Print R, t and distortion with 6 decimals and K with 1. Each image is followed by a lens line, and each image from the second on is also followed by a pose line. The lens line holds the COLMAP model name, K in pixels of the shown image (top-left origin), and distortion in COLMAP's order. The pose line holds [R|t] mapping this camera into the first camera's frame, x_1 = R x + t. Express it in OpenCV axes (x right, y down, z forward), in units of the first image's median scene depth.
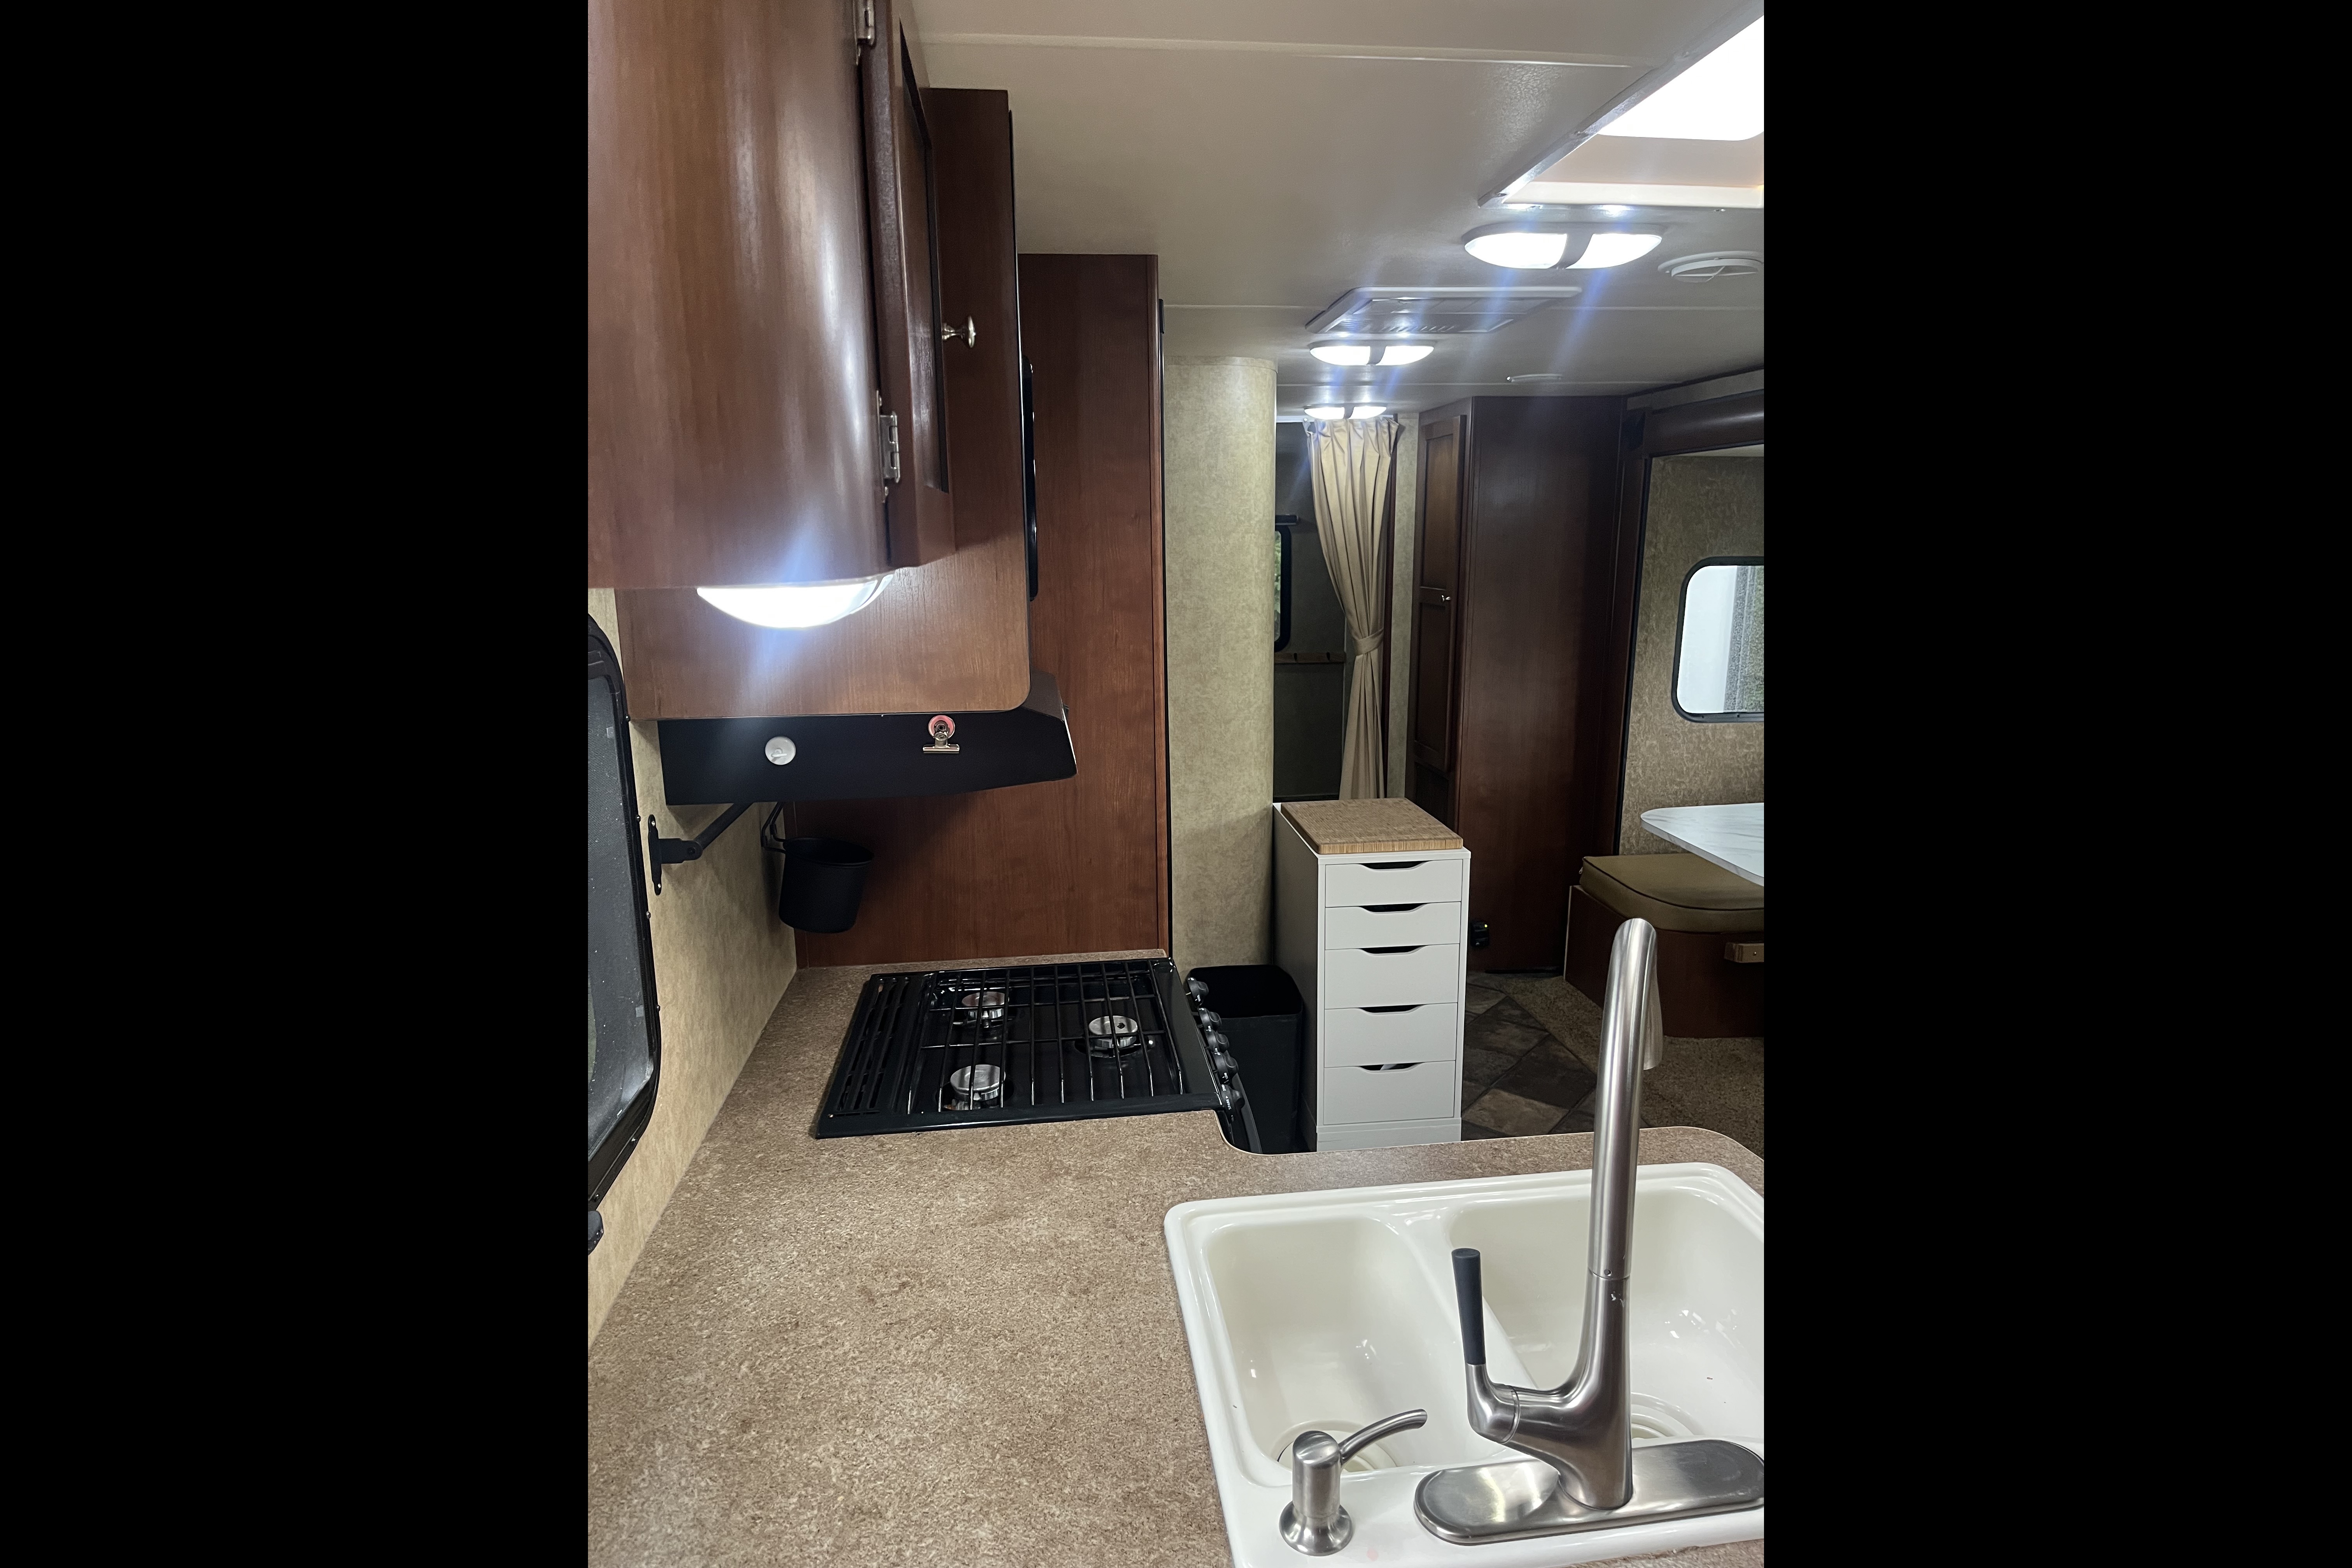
lens RADIAL K [[1204.5, 0, 1168.3], [0, 1204.5, 801.0], [0, 0, 1]] dist [0.092382, -0.105410]
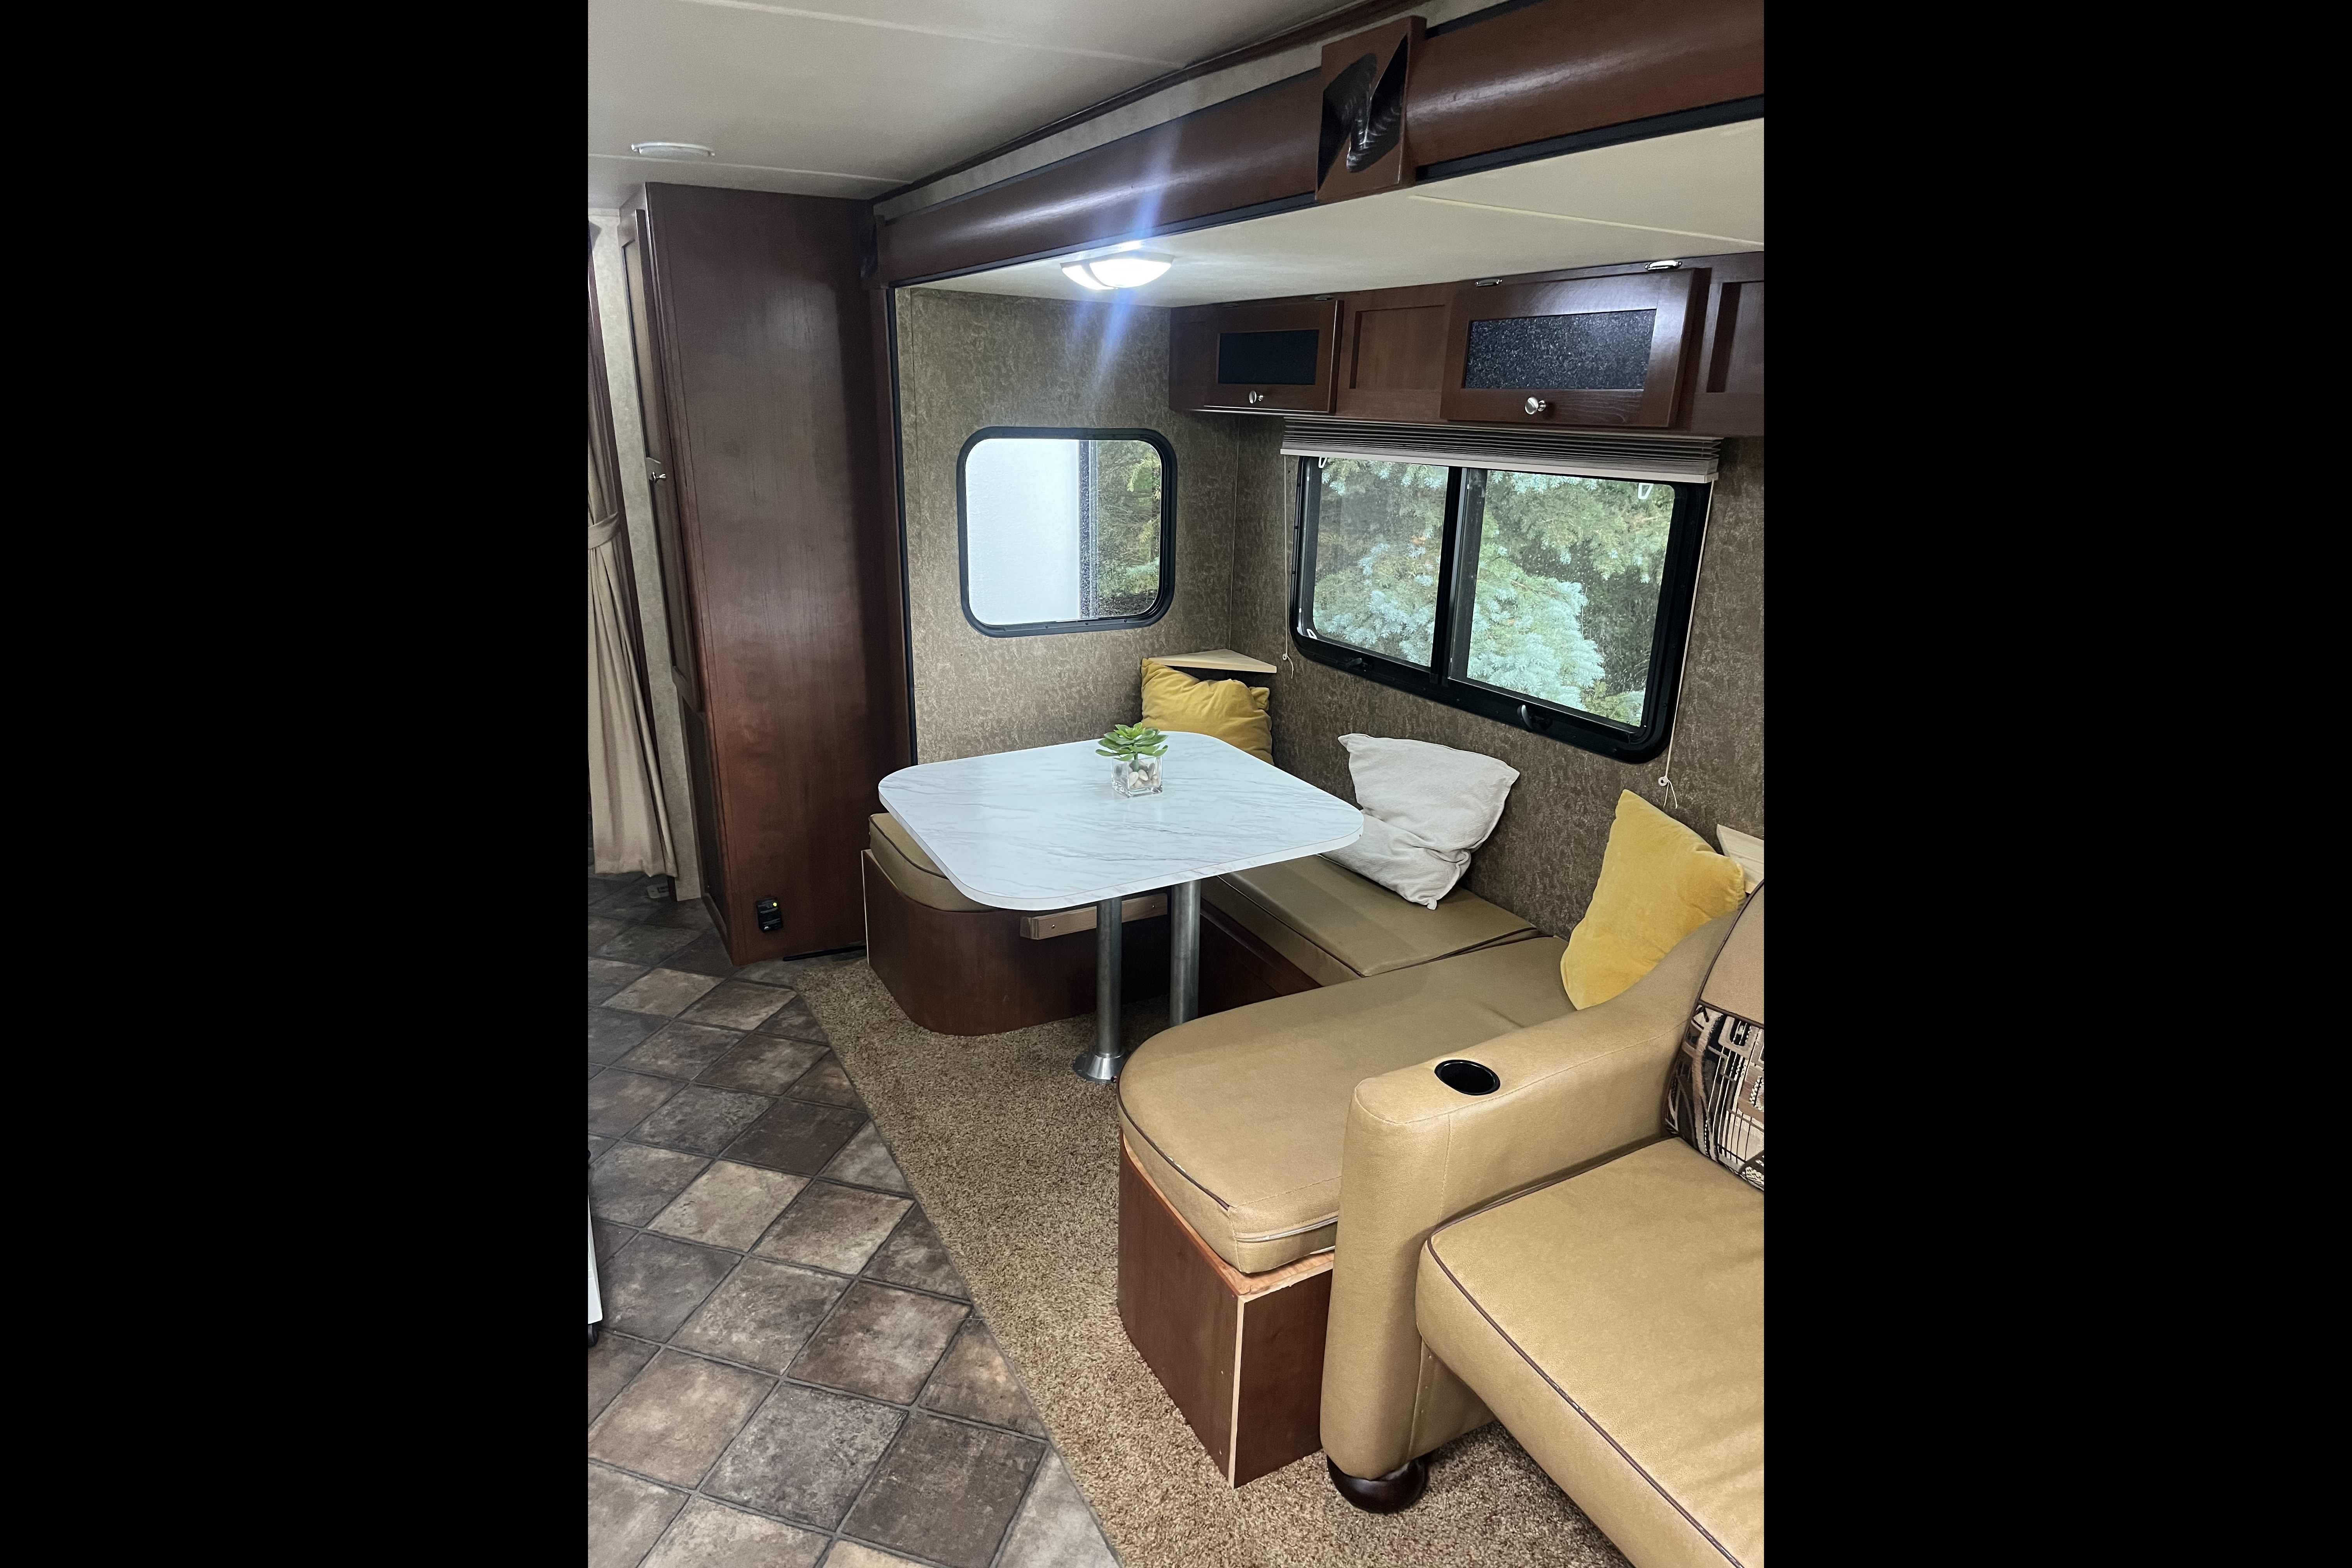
lens RADIAL K [[1204.5, 0, 1168.3], [0, 1204.5, 801.0], [0, 0, 1]] dist [0.092382, -0.105410]
pose [[0.927454, -0.096645, 0.361232, 0.249844], [0.055287, 0.990847, 0.123146, -0.051638], [-0.369827, -0.094241, 0.924309, 0.213629]]
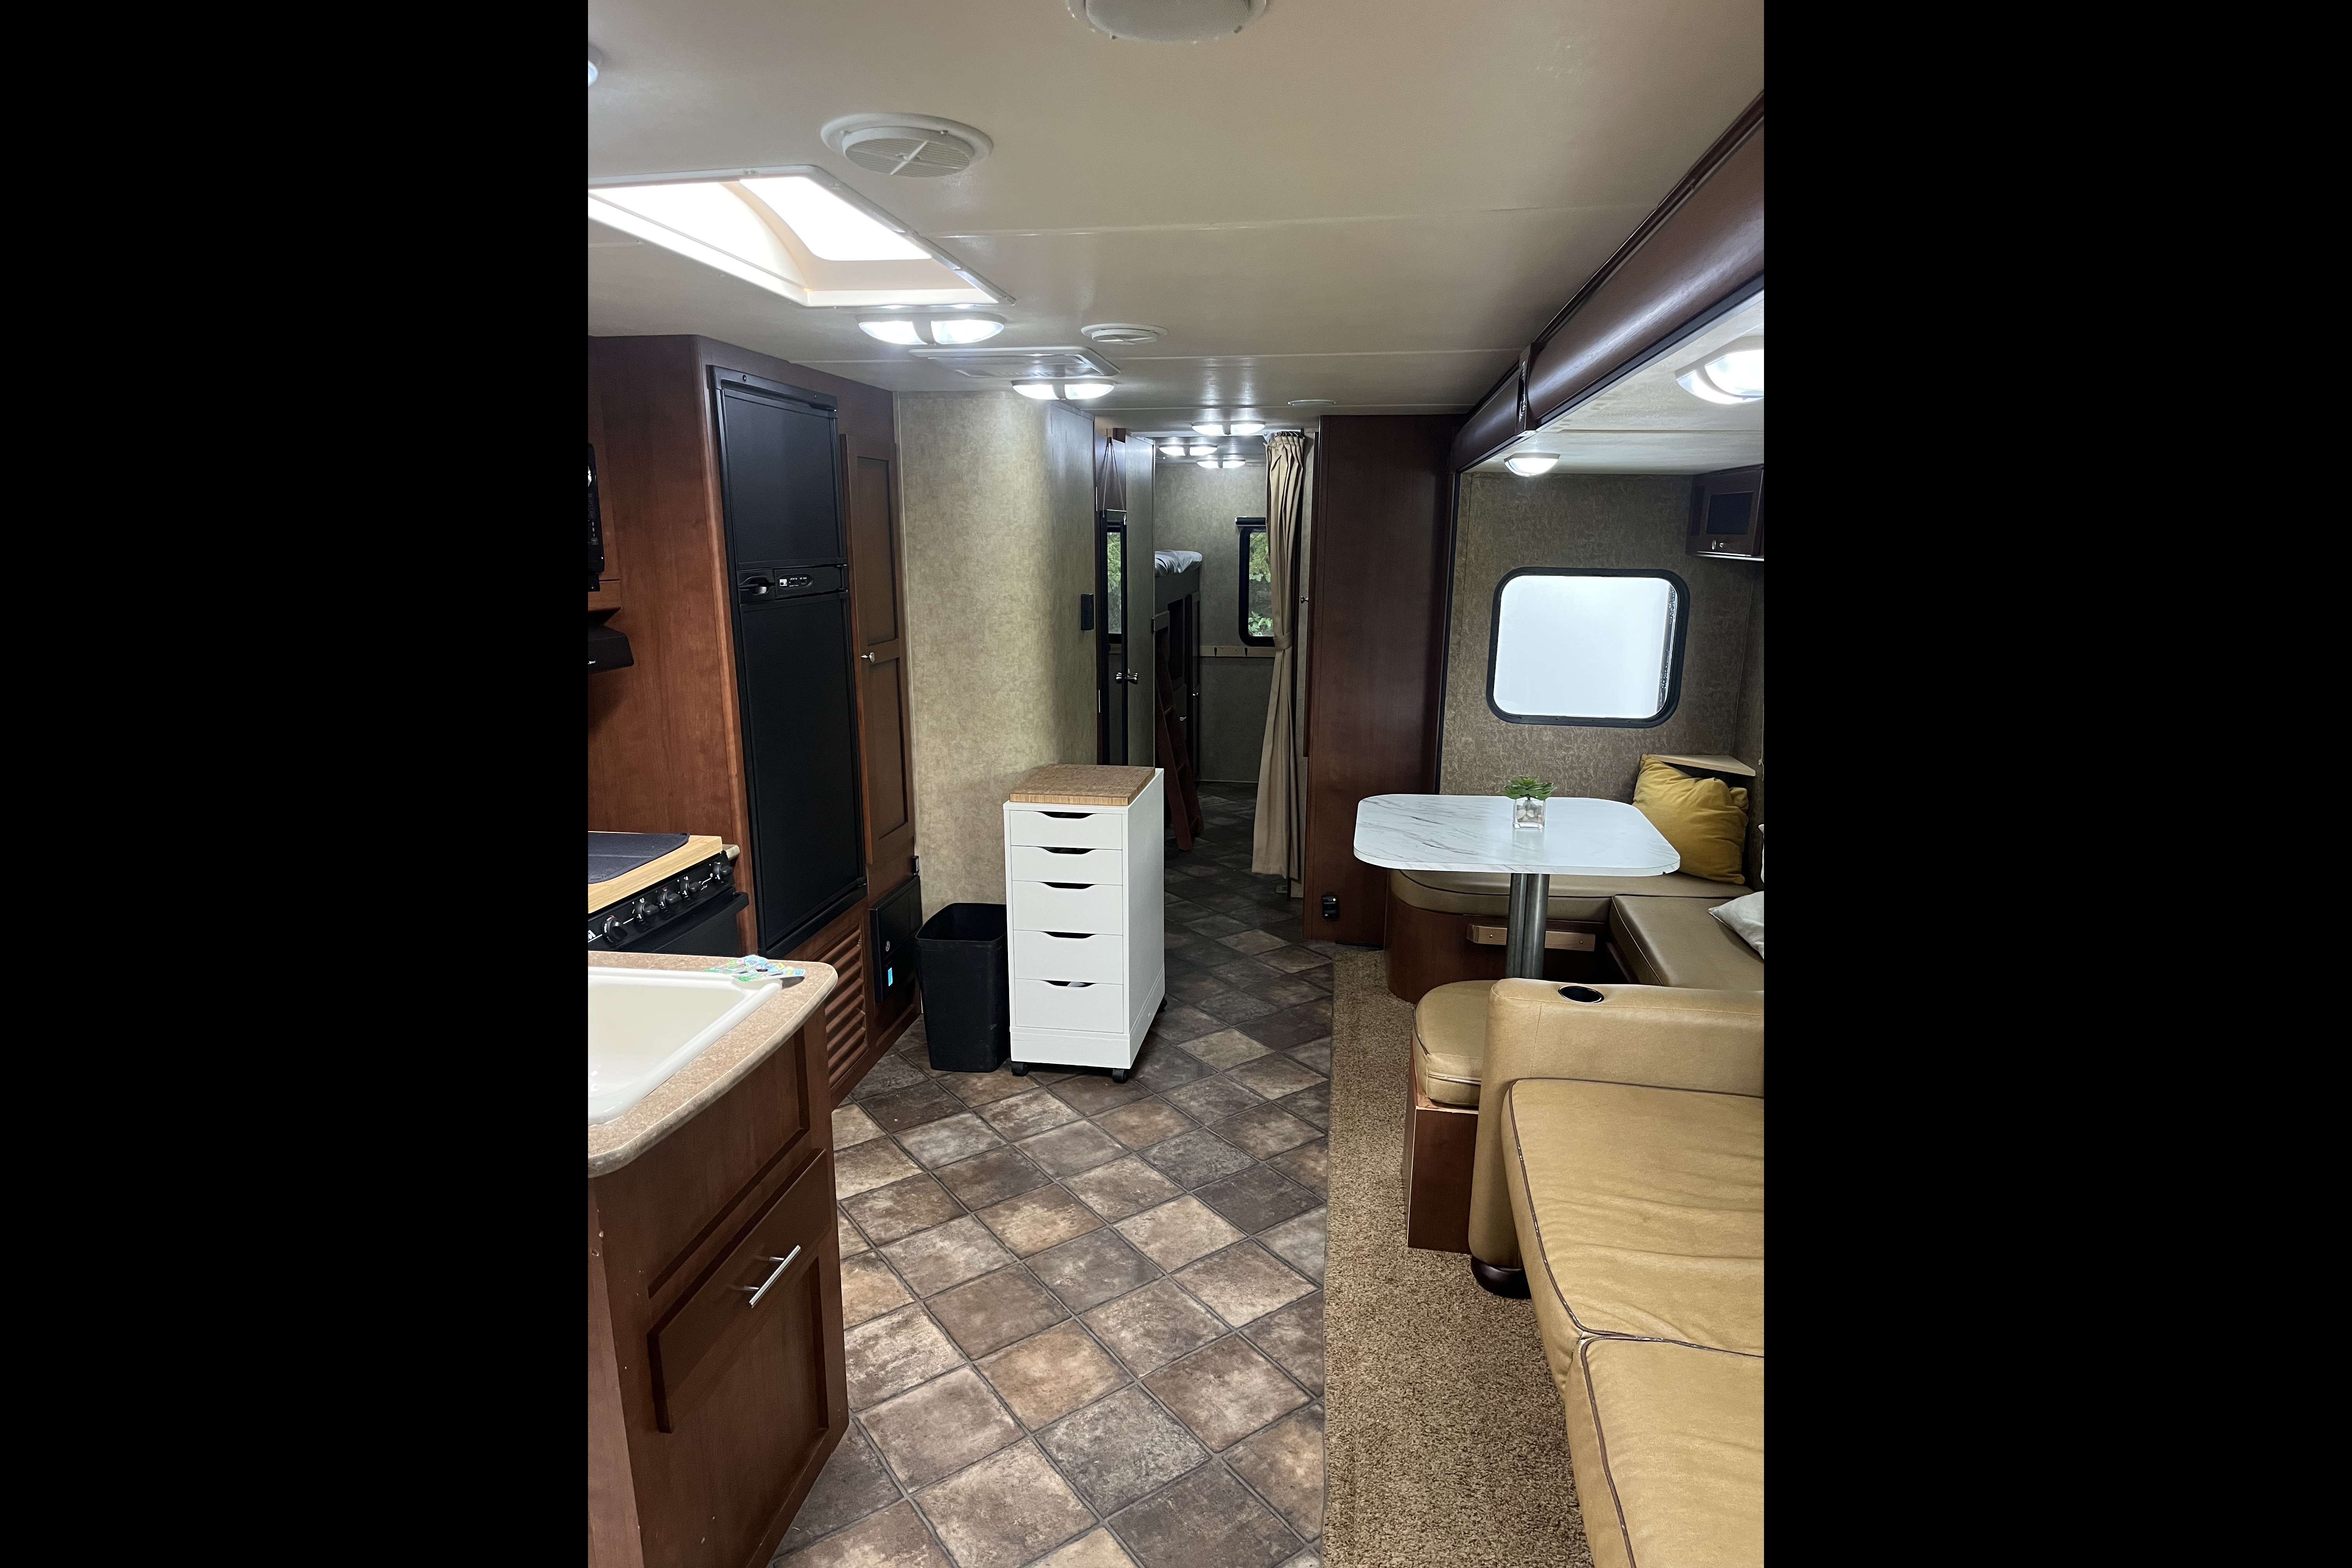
lens RADIAL K [[1204.5, 0, 1168.3], [0, 1204.5, 801.0], [0, 0, 1]] dist [0.092382, -0.105410]
pose [[0.962999, 0.075523, -0.258708, 0.445290], [-0.074067, 0.997135, 0.015386, 0.009817], [0.259129, 0.004345, 0.965833, -0.101366]]
